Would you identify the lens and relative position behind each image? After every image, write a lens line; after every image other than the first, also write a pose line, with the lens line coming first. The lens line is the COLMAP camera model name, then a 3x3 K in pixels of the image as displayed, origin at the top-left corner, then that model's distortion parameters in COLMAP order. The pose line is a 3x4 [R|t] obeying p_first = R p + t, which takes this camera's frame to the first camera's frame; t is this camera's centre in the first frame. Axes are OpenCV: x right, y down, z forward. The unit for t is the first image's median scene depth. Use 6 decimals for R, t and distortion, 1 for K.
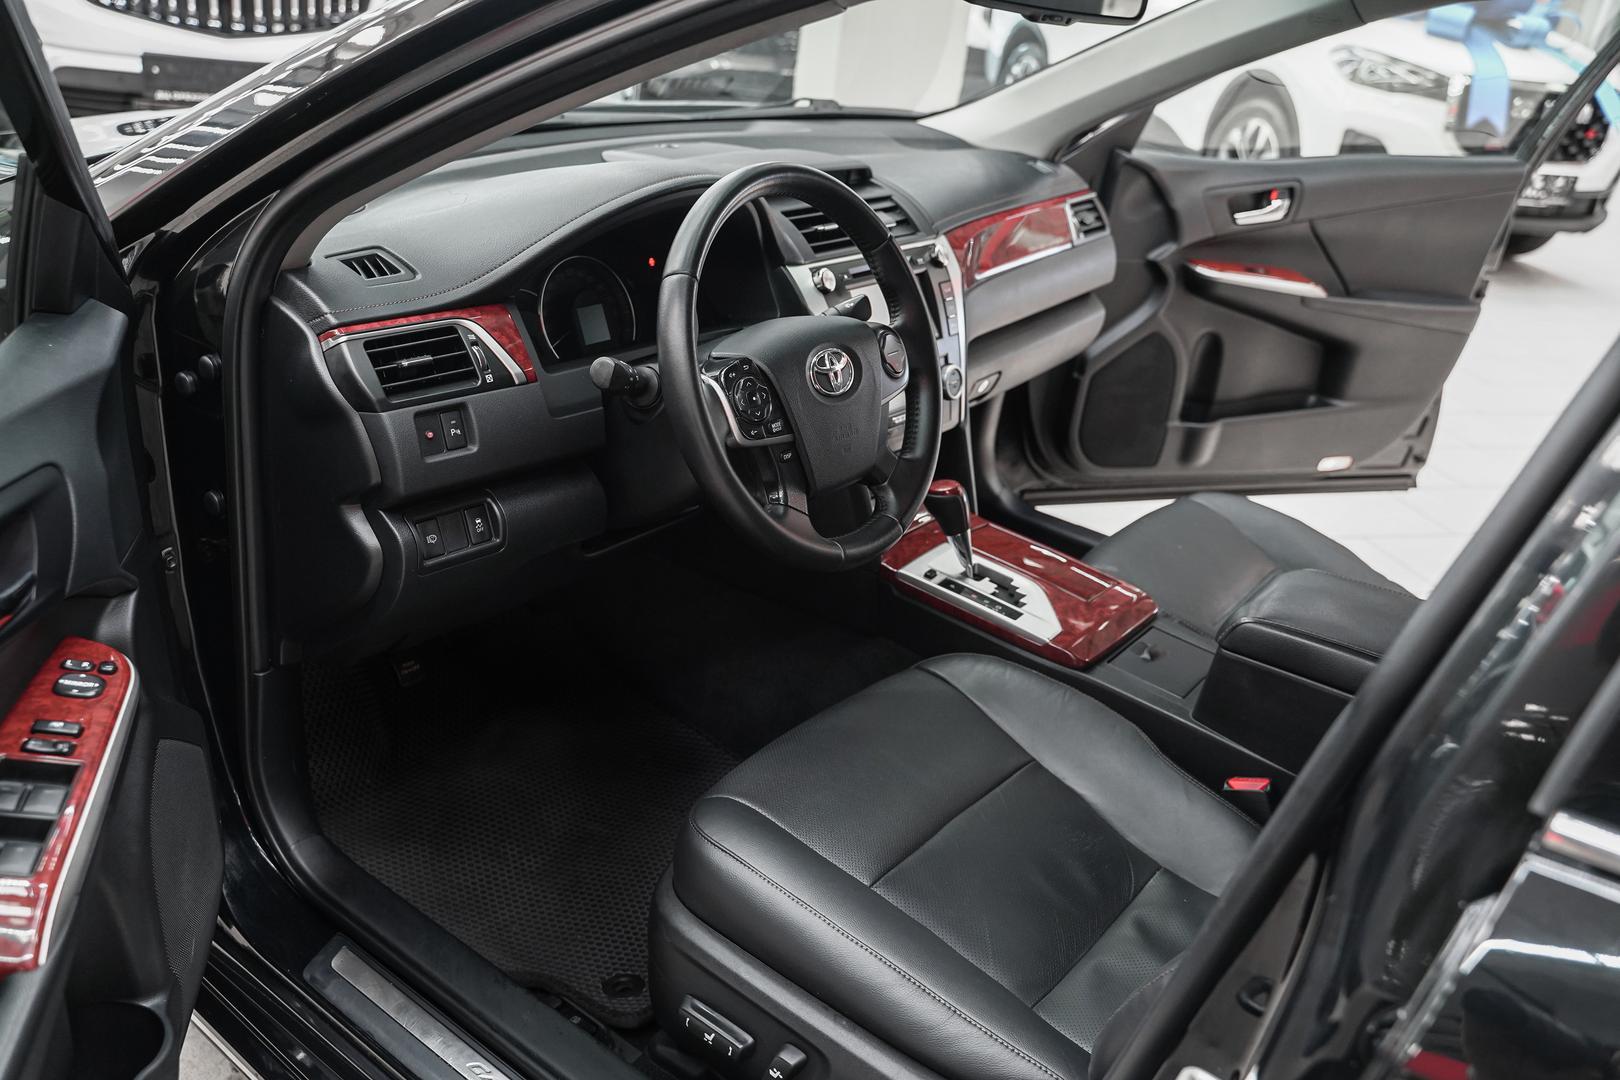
lens RADIAL K [[1378.3, 0, 824.2], [0, 1378.3, 548.7], [0, 0, 1]] dist [-0.009729, 0.021044]
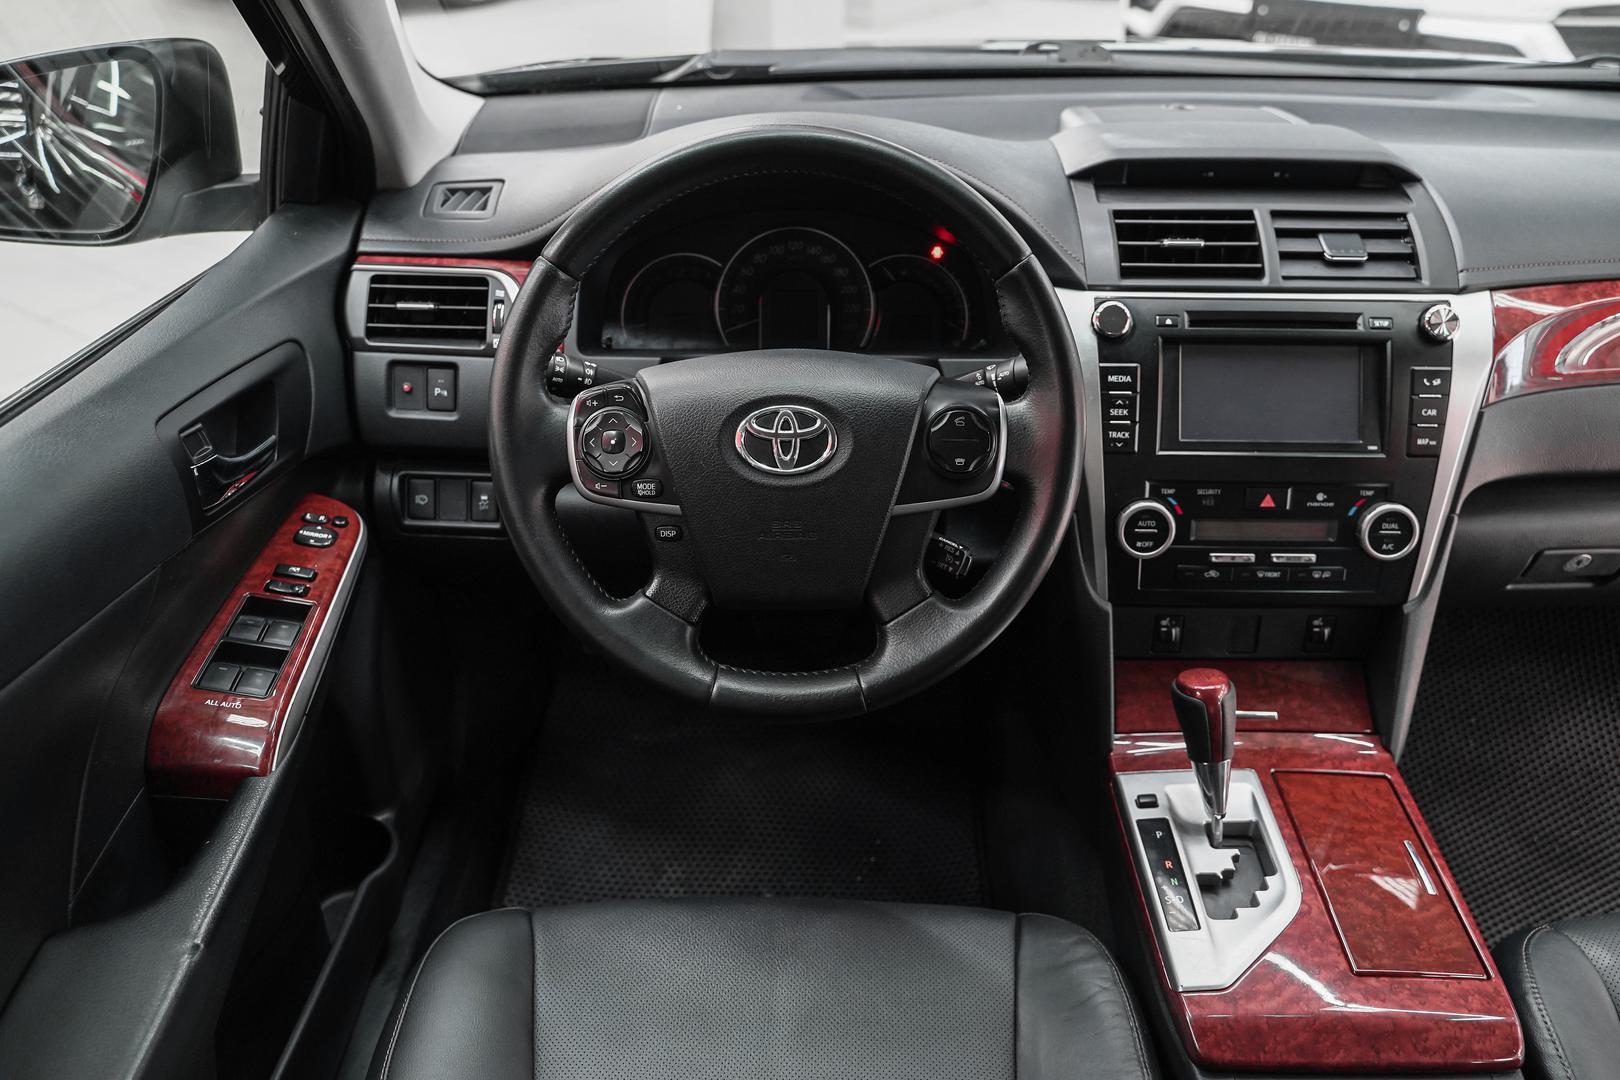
lens RADIAL K [[1378.3, 0, 807.5], [0, 1378.3, 539.7], [0, 0, 1]] dist [-0.009729, 0.021044]
pose [[0.594074, 0.300844, -0.746035, 0.425694], [-0.284473, 0.946074, 0.154983, -0.150605], [0.752430, 0.120156, 0.647620, 0.460250]]
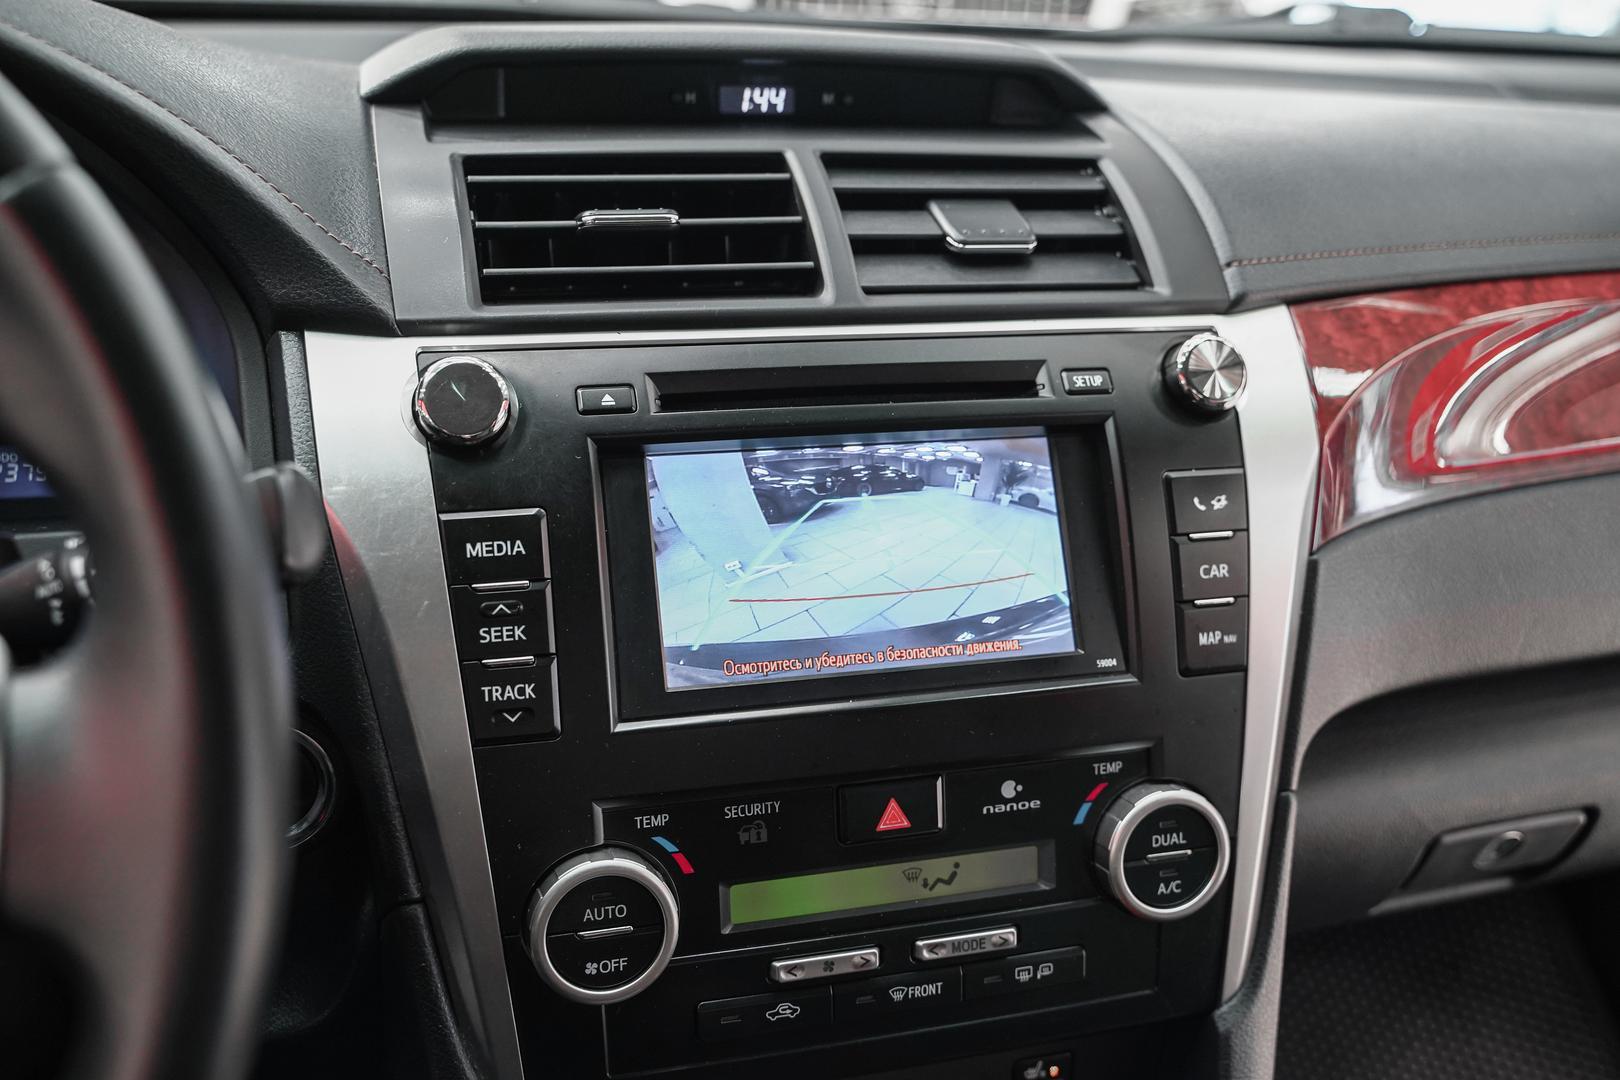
lens RADIAL K [[1568.6, 0, 808.7], [0, 1568.6, 535.7], [0, 0, 1]] dist [0.003440, 0.000000]
pose [[0.798992, 0.135230, -0.585939, 0.223011], [-0.206615, 0.976801, -0.056304, -0.161503], [0.564732, 0.166051, 0.808397, 0.777054]]
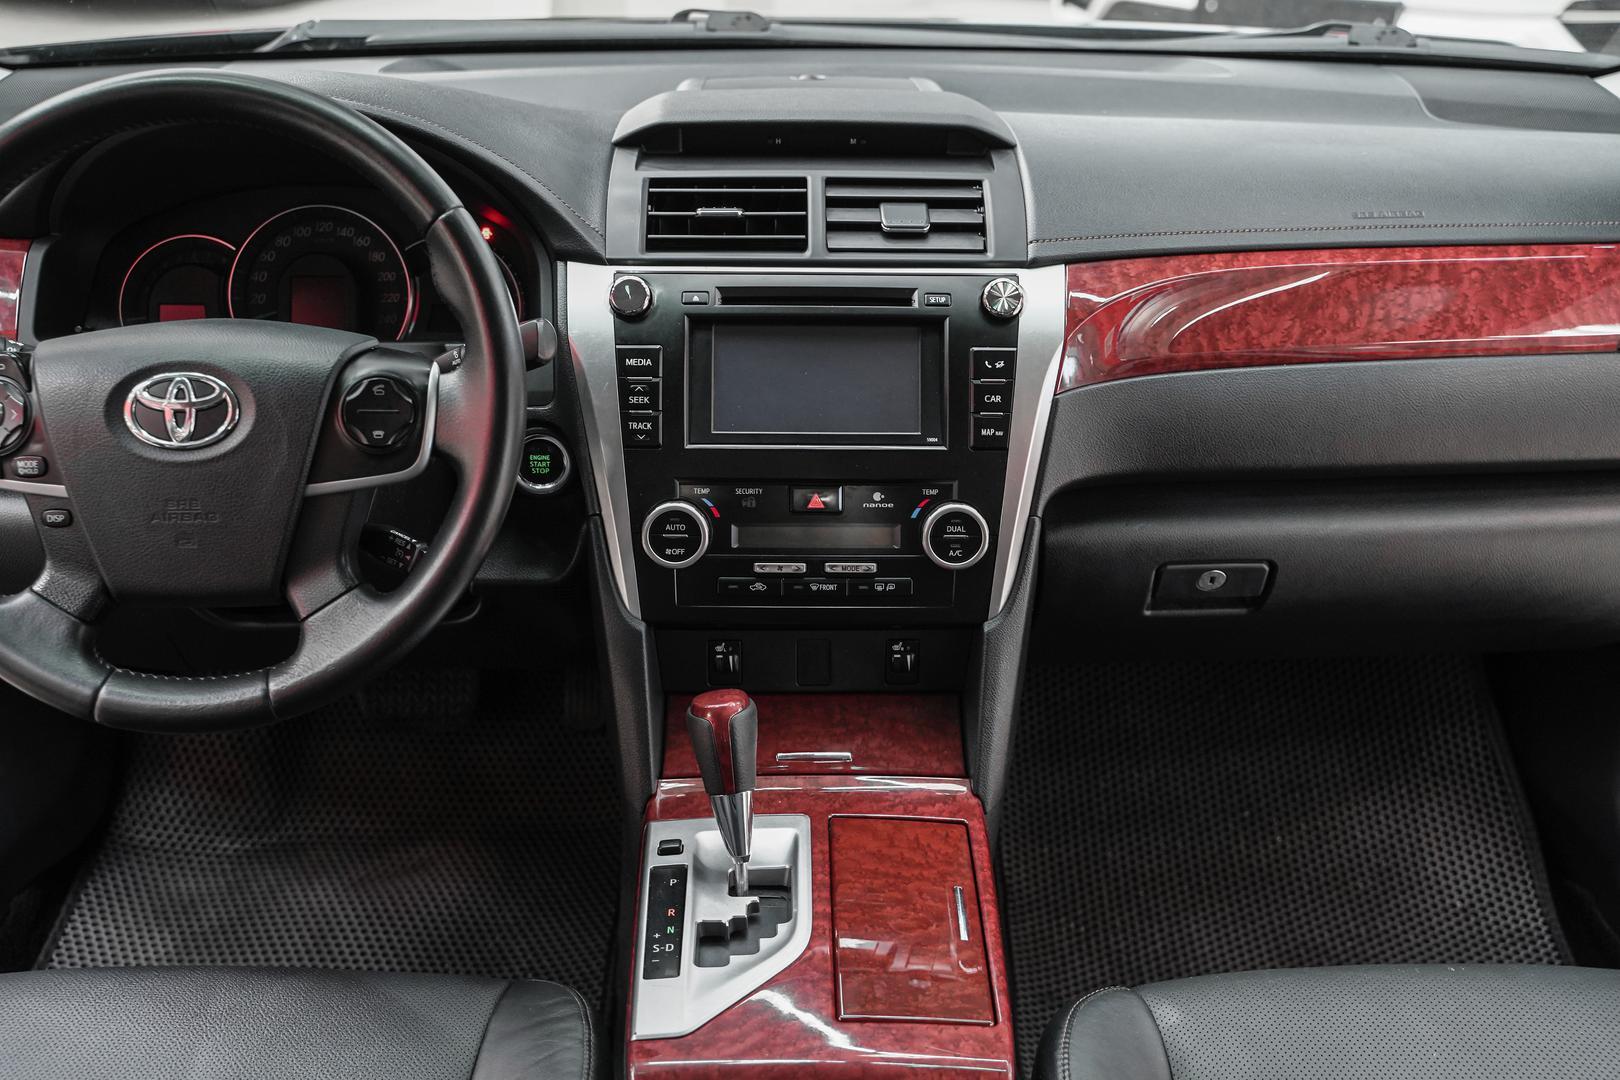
lens RADIAL K [[1855.7, 0, 833.3], [0, 1855.7, 535.9], [0, 0, 1]] dist [0.008243, 0.000000]
pose [[0.604847, 0.222159, -0.764726, 0.655943], [-0.280178, 0.958267, 0.056782, -0.160722], [0.745426, 0.179915, 0.641849, 0.559778]]
